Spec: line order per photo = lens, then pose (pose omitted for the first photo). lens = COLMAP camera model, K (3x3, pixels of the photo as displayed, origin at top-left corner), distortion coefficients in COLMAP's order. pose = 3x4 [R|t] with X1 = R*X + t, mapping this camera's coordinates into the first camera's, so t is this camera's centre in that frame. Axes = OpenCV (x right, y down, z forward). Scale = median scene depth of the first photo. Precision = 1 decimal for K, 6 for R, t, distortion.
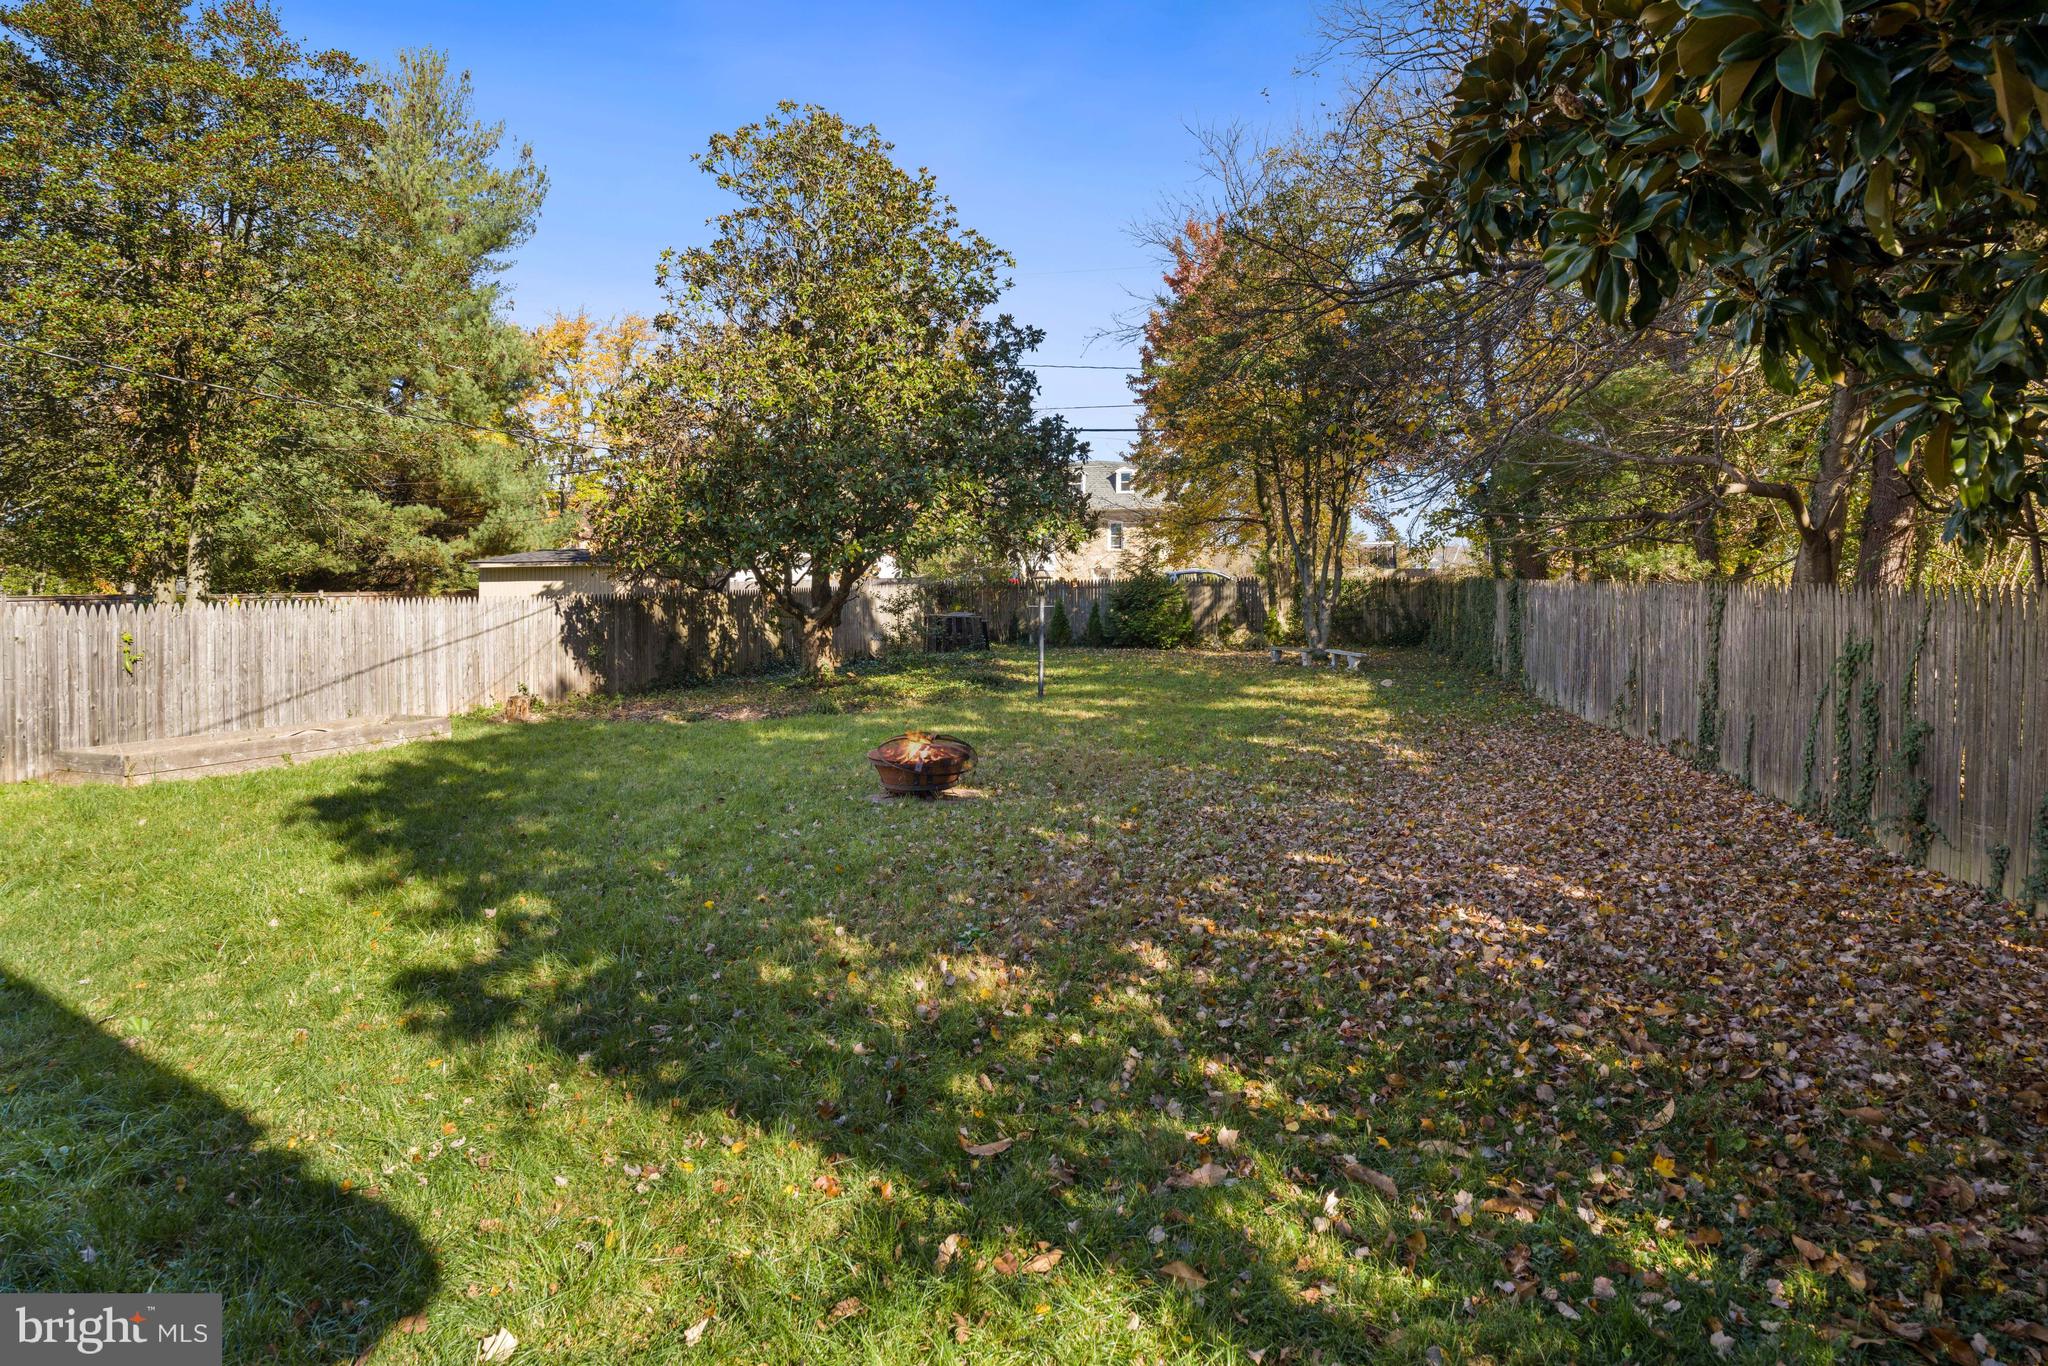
lens RADIAL K [[1126.6, 0, 1027.0], [0, 1126.6, 636.9], [0, 0, 1]] dist [-0.060801, 0.000262]
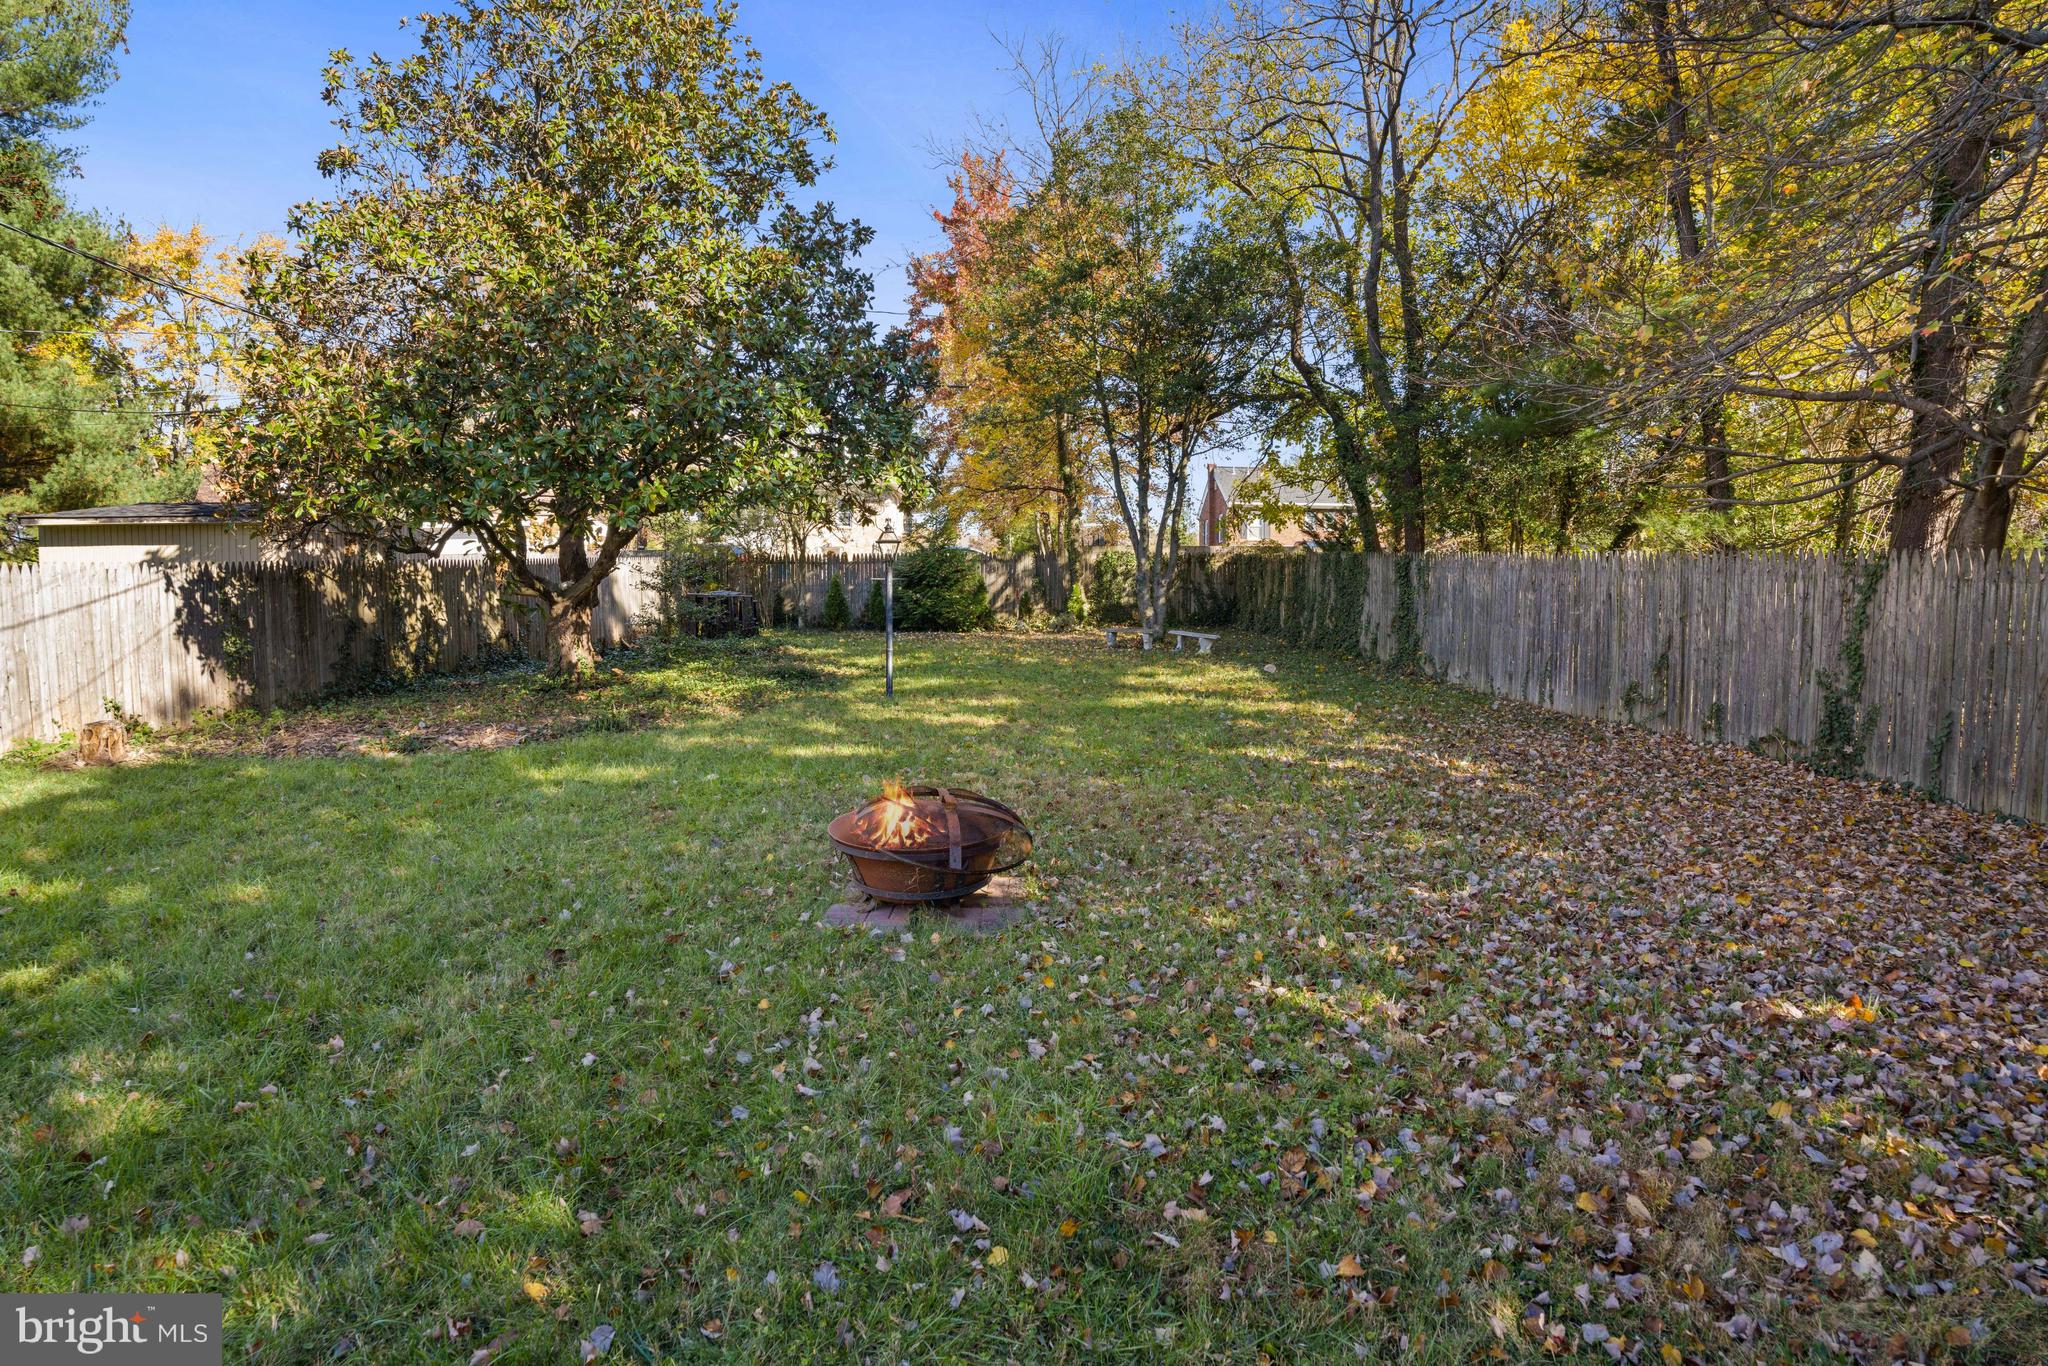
lens RADIAL K [[1077.4, 0, 1050.7], [0, 1077.4, 681.4], [0, 0, 1]] dist [-0.088504, 0.021260]
pose [[0.952737, -0.023547, 0.302881, -0.097953], [0.006053, 0.998265, 0.058568, 0.000517], [-0.303735, -0.053967, 0.951227, 0.240688]]
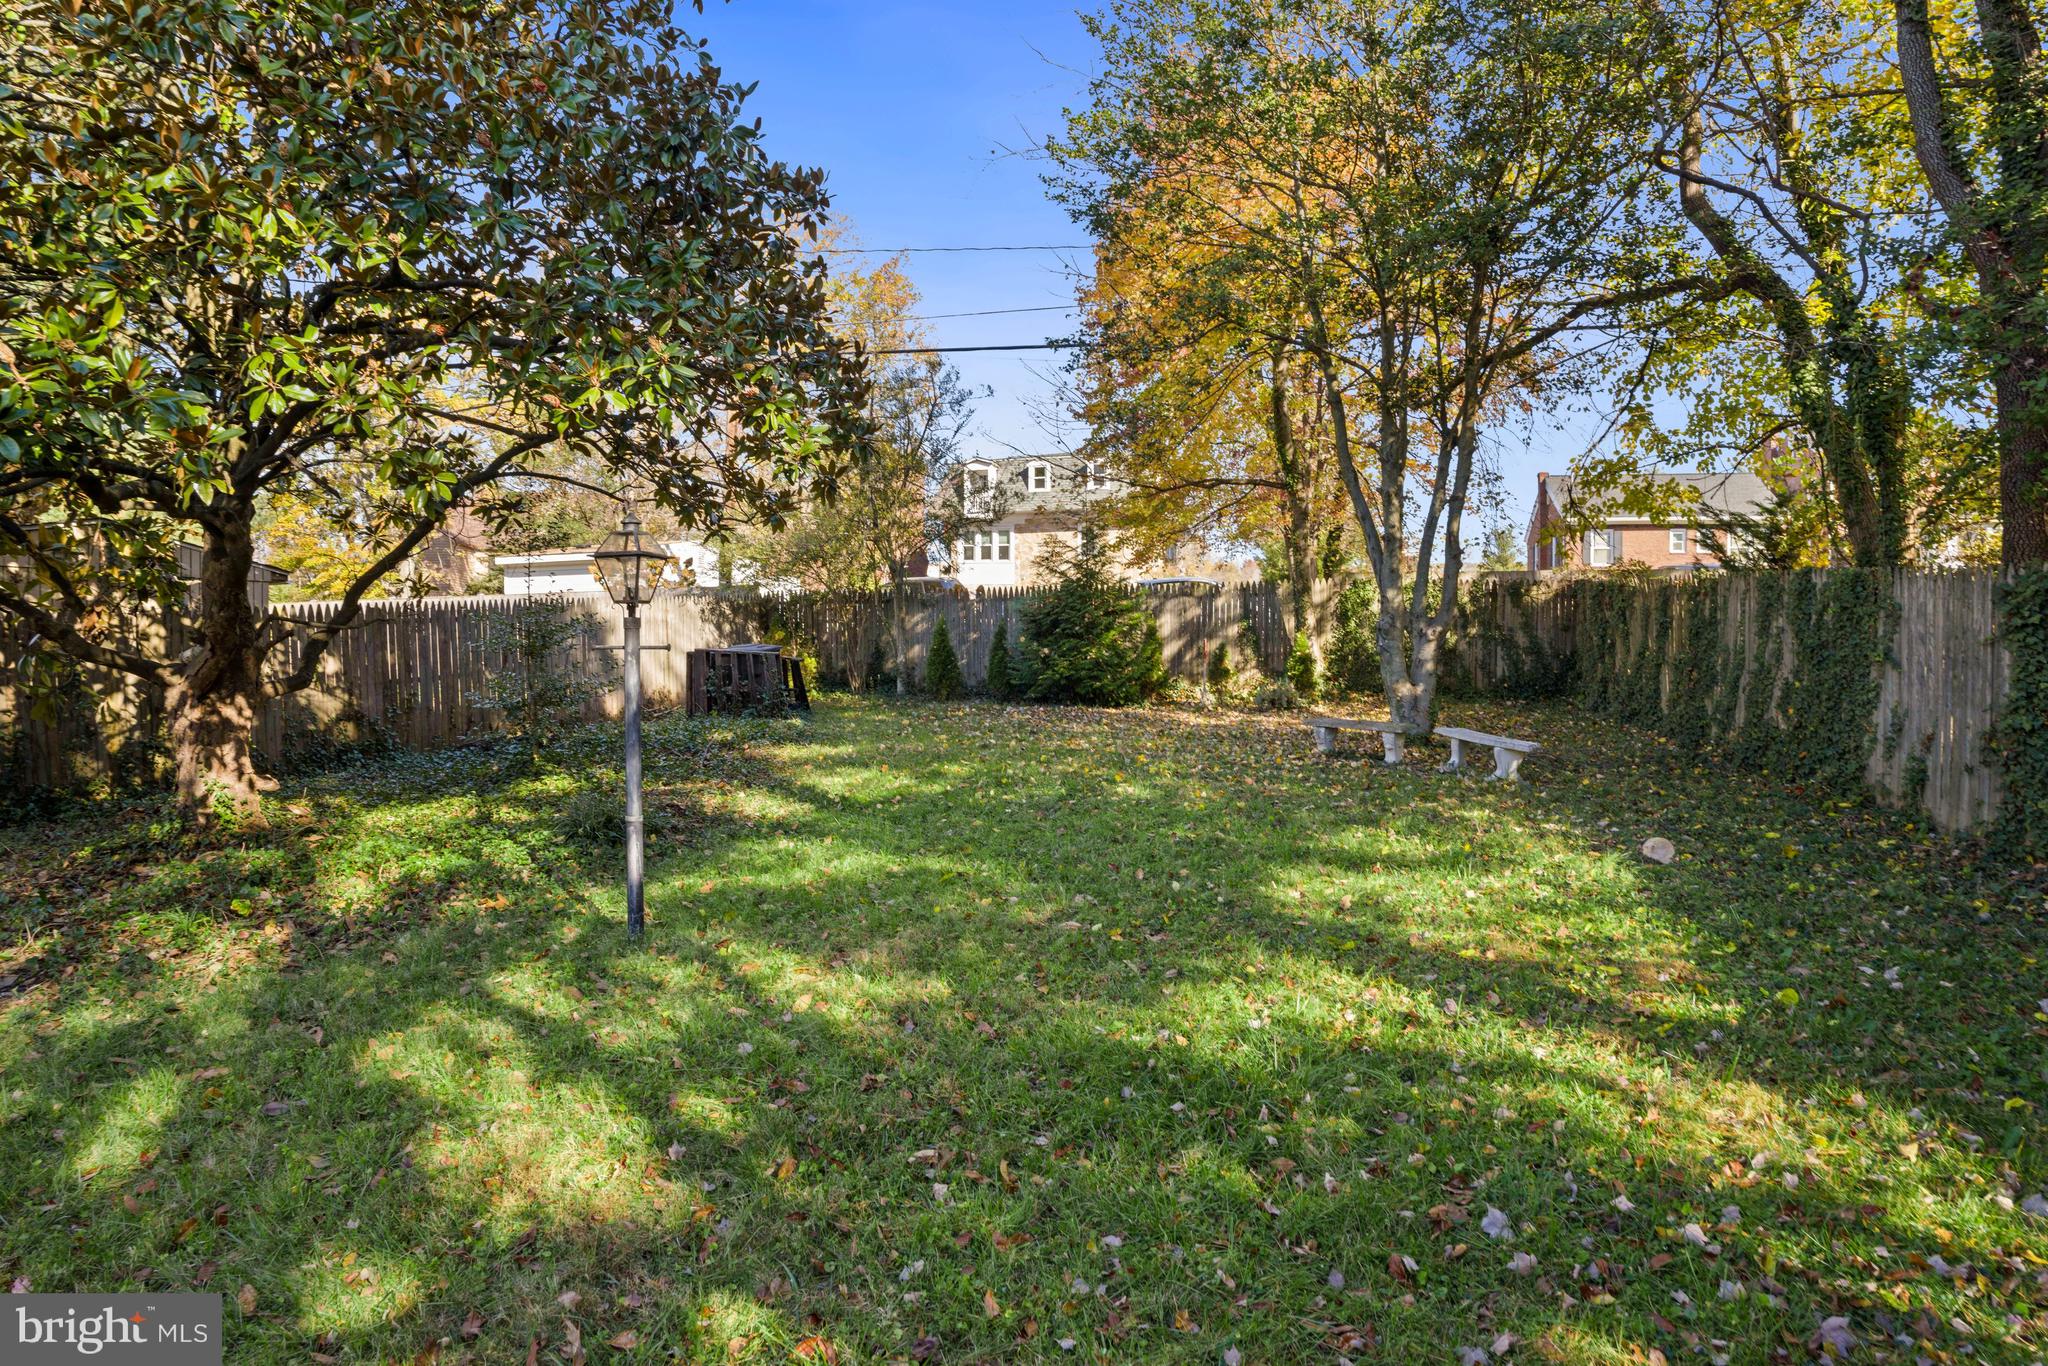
lens RADIAL K [[1077.4, 0, 1050.7], [0, 1077.4, 681.4], [0, 0, 1]] dist [-0.088504, 0.021260]
pose [[0.999841, -0.004289, 0.017297, 0.115010], [0.003875, 0.999708, 0.023866, -0.022100], [-0.017395, -0.023795, 0.999566, 0.649566]]
